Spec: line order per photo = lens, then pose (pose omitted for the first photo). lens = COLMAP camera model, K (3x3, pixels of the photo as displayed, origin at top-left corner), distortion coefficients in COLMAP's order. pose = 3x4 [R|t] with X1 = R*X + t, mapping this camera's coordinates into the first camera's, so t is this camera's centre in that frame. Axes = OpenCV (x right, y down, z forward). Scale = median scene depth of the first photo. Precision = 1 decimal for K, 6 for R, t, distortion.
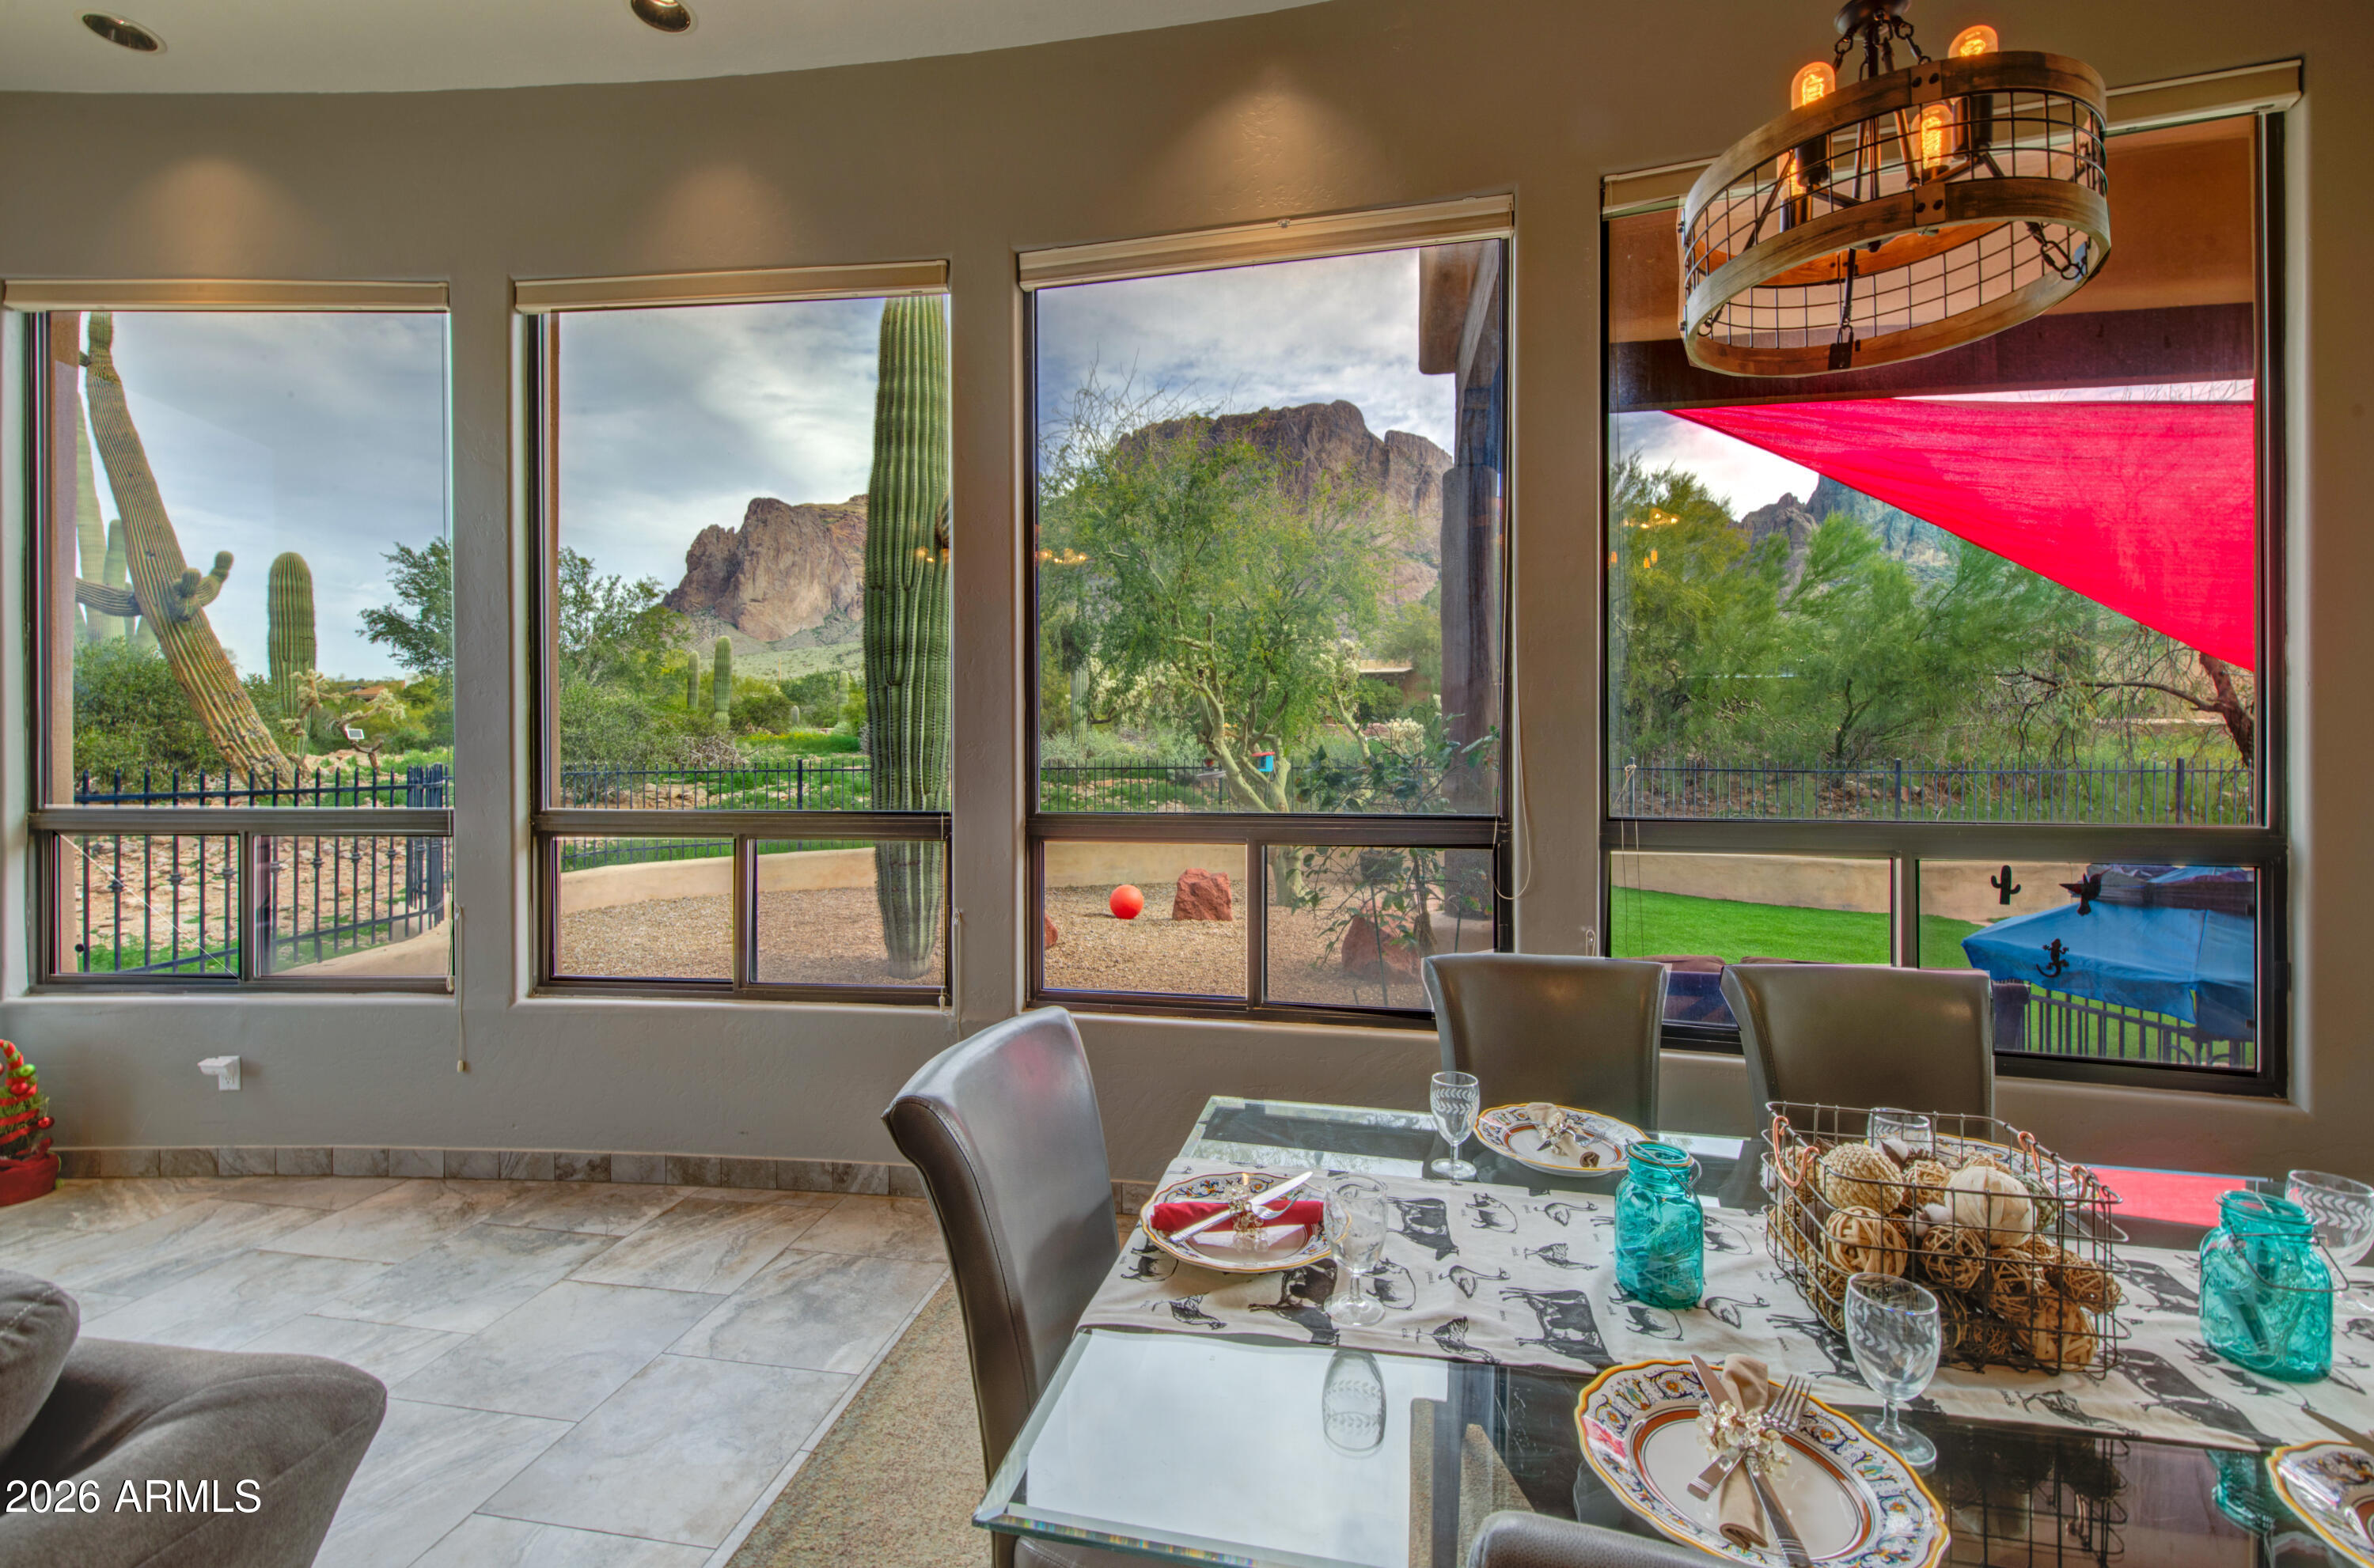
lens RADIAL K [[962.9, 0, 1186.0], [0, 962.9, 759.5], [0, 0, 1]] dist [0.001057, -0.000228]
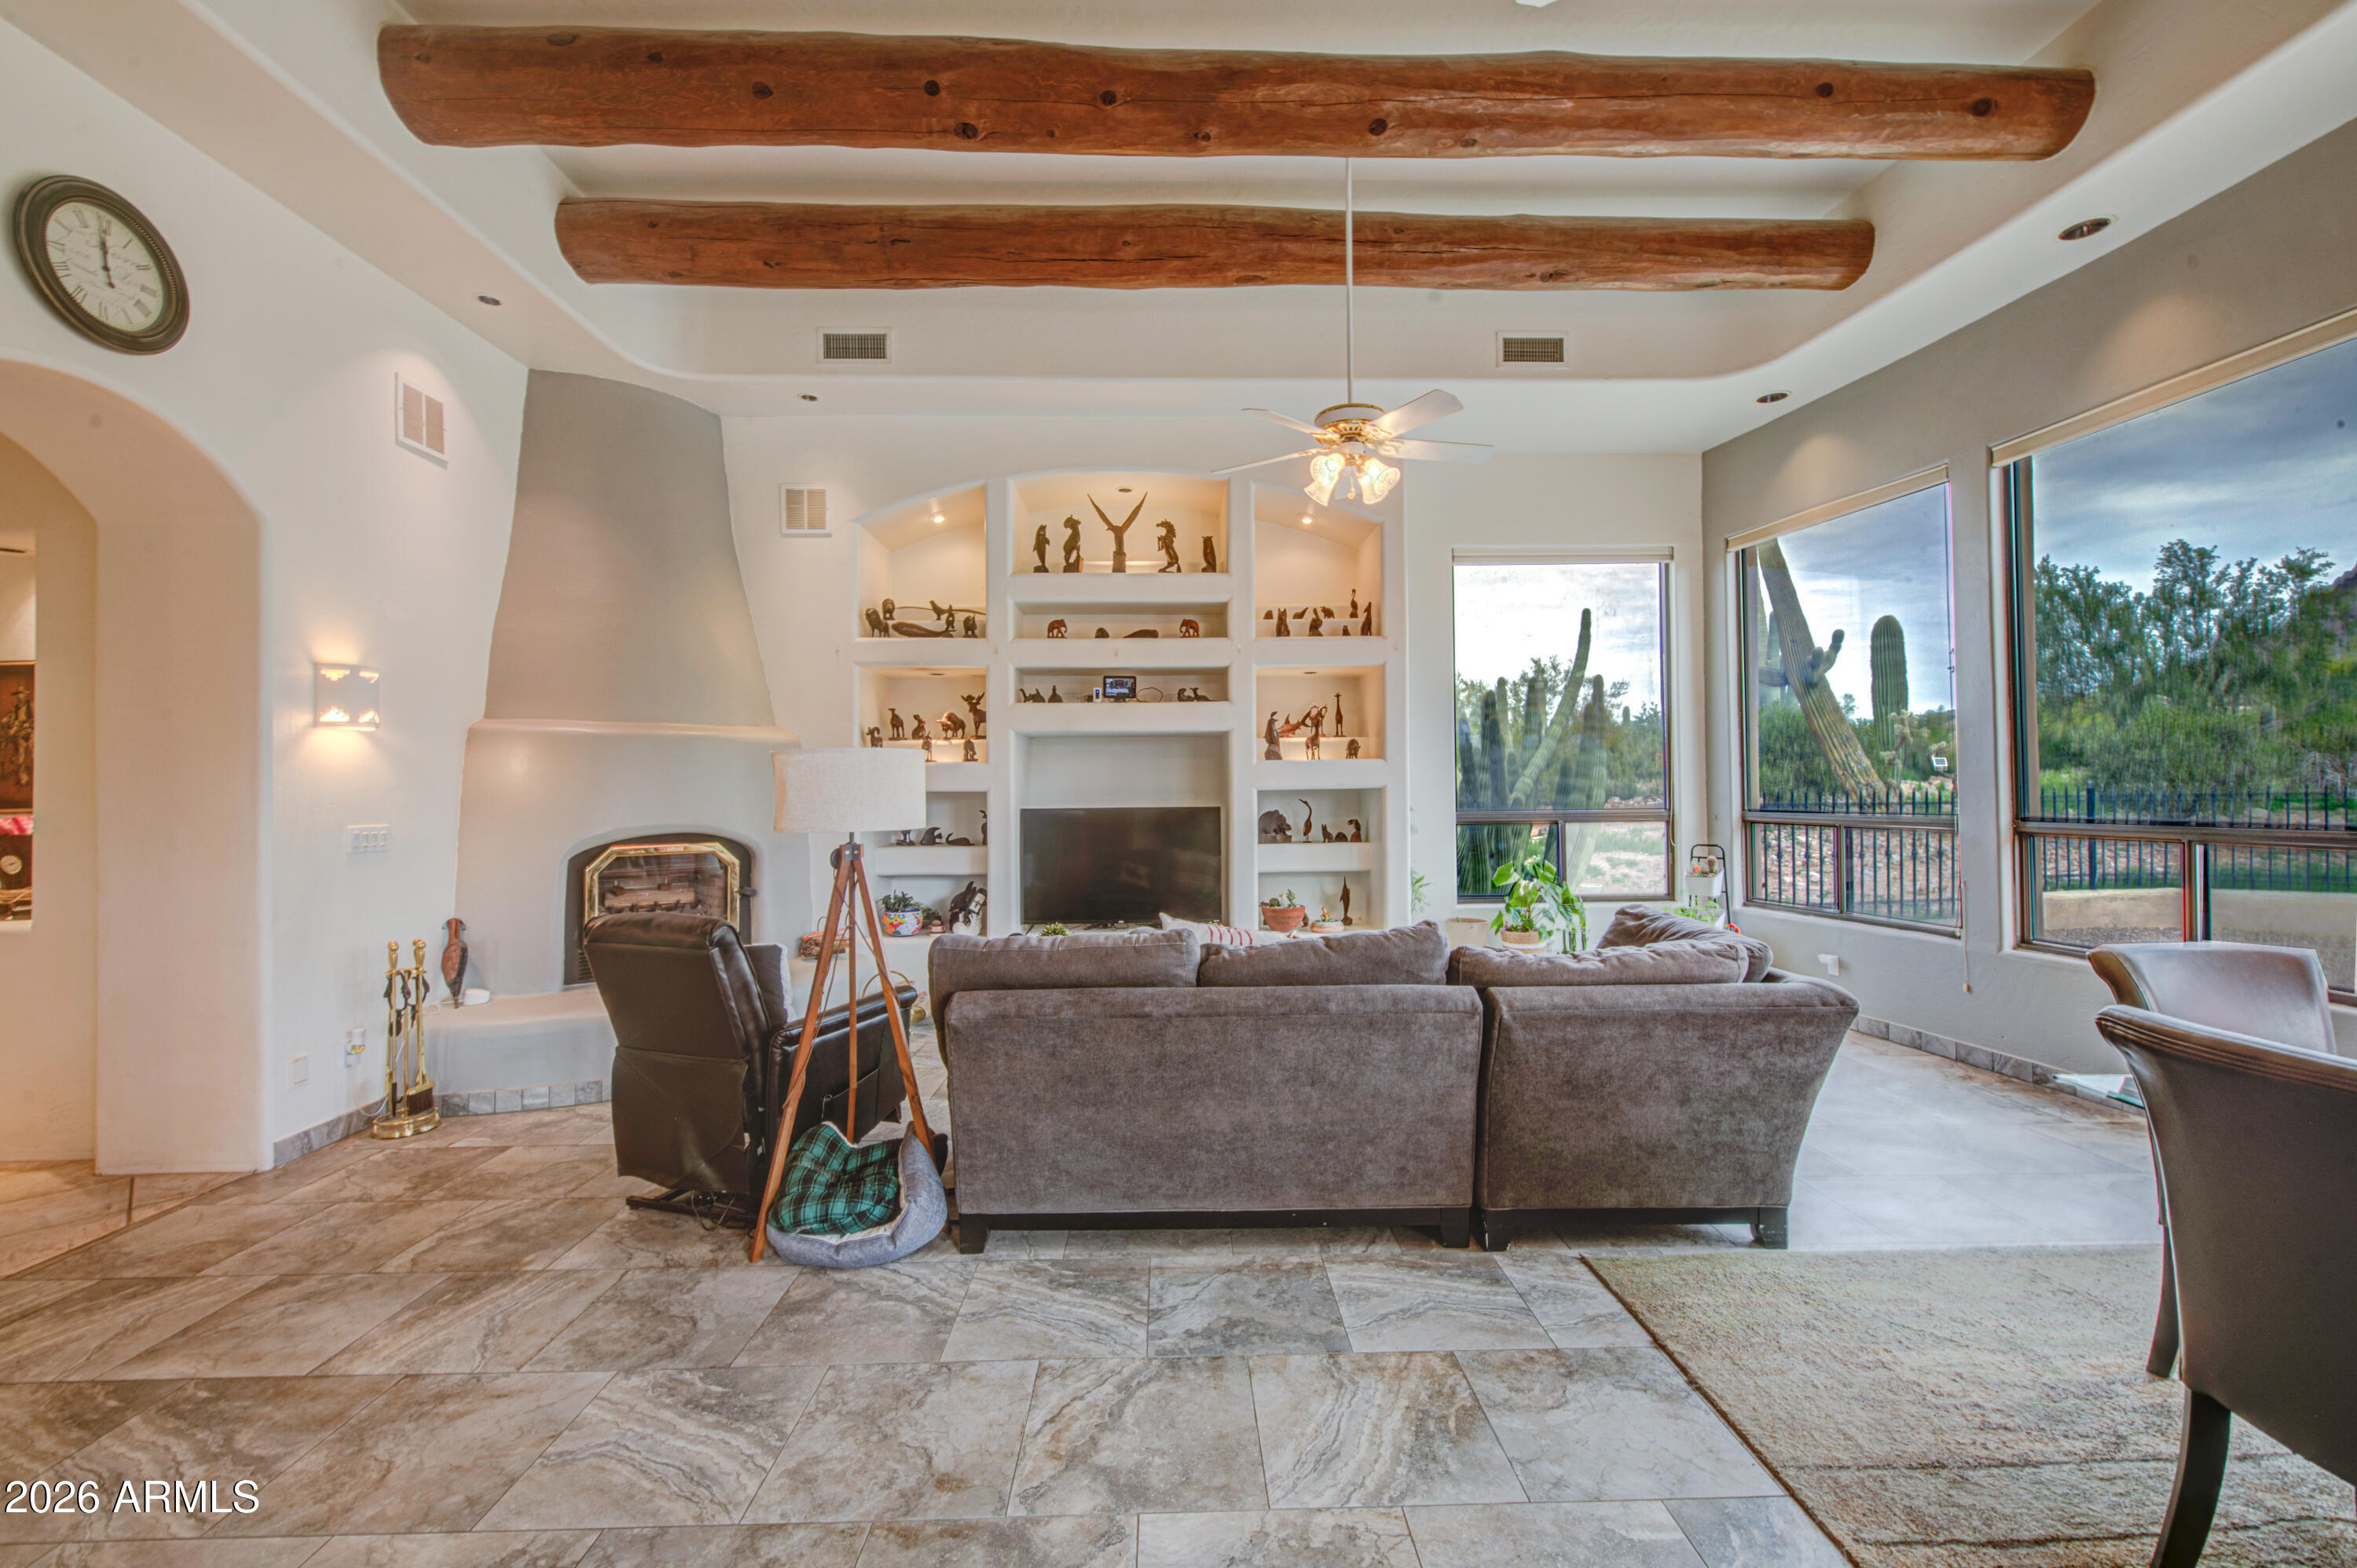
lens RADIAL K [[951.9, 0, 1185.8], [0, 951.9, 778.4], [0, 0, 1]] dist [0.002245, -0.003147]
pose [[0.177746, -0.015663, -0.983952, 0.123260], [0.007076, 0.999868, -0.014638, 0.002733], [0.984051, -0.004360, 0.177833, -0.112597]]
